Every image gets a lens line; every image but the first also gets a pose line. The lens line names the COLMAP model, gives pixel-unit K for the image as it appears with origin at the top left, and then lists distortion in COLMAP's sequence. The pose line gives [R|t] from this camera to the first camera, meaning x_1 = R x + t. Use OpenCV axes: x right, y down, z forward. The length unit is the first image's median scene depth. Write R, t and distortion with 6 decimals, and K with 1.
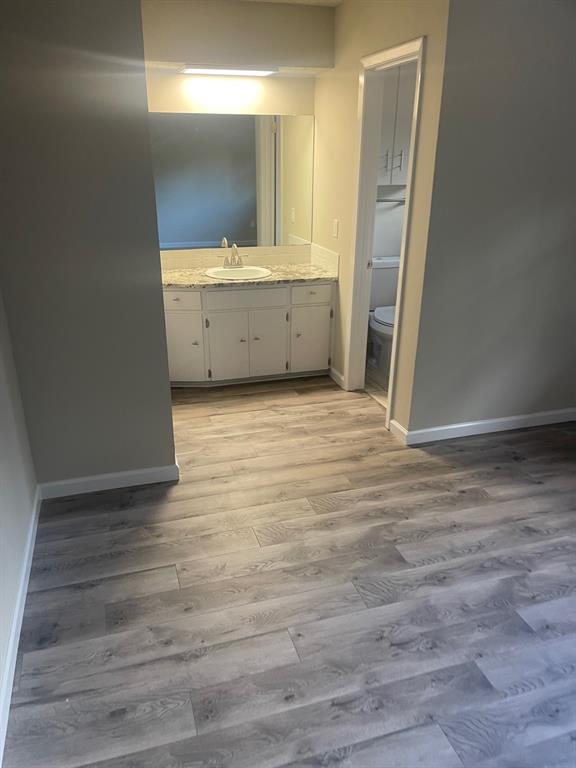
lens RADIAL K [[582.9, 0, 286.0], [0, 582.9, 394.8], [0, 0, 1]] dist [0.045541, -0.004090]
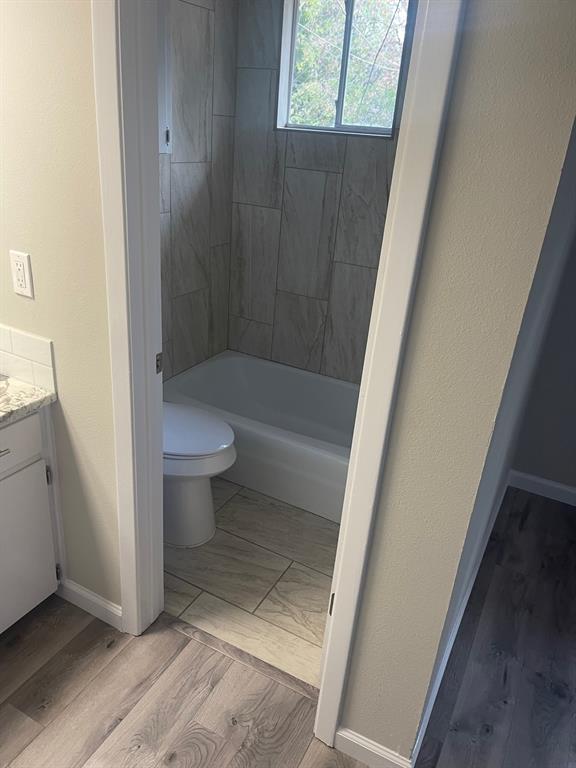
lens RADIAL K [[582.9, 0, 286.0], [0, 582.9, 394.8], [0, 0, 1]] dist [0.045541, -0.004090]
pose [[0.712774, -0.249209, 0.655628, -0.066560], [0.197141, 0.968250, 0.153715, -0.249475], [-0.673119, 0.019687, 0.739272, 0.648901]]
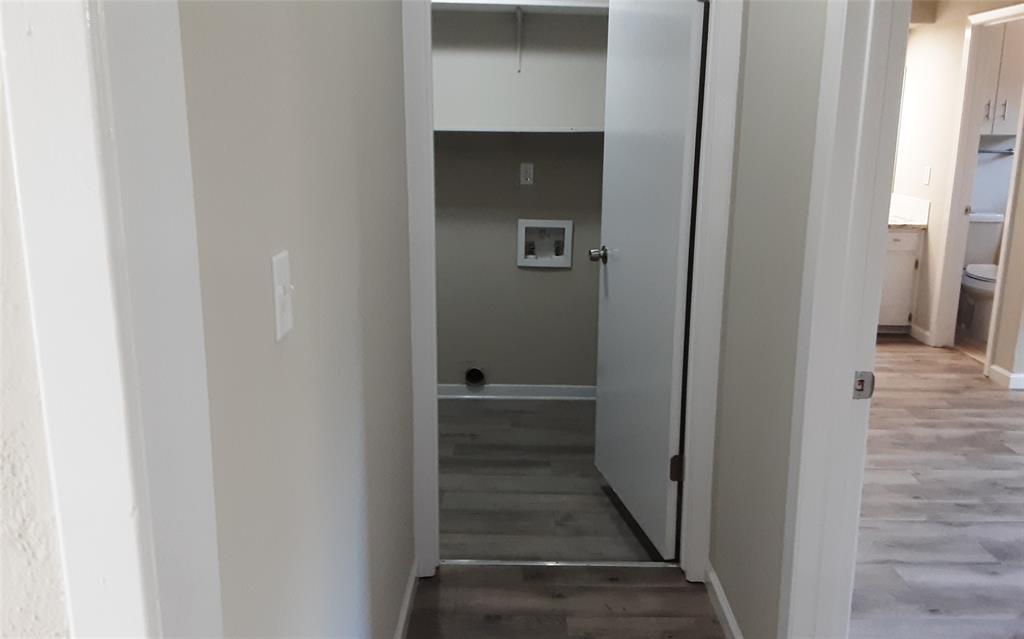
lens RADIAL K [[840.7, 0, 515.5], [0, 840.7, 307.2], [0, 0, 1]] dist [0.112563, -0.184239]
pose [[0.955328, 0.066846, -0.287887, -0.150696], [-0.117562, 0.979656, -0.162646, 0.248158], [0.271158, 0.189225, 0.943752, -0.489264]]
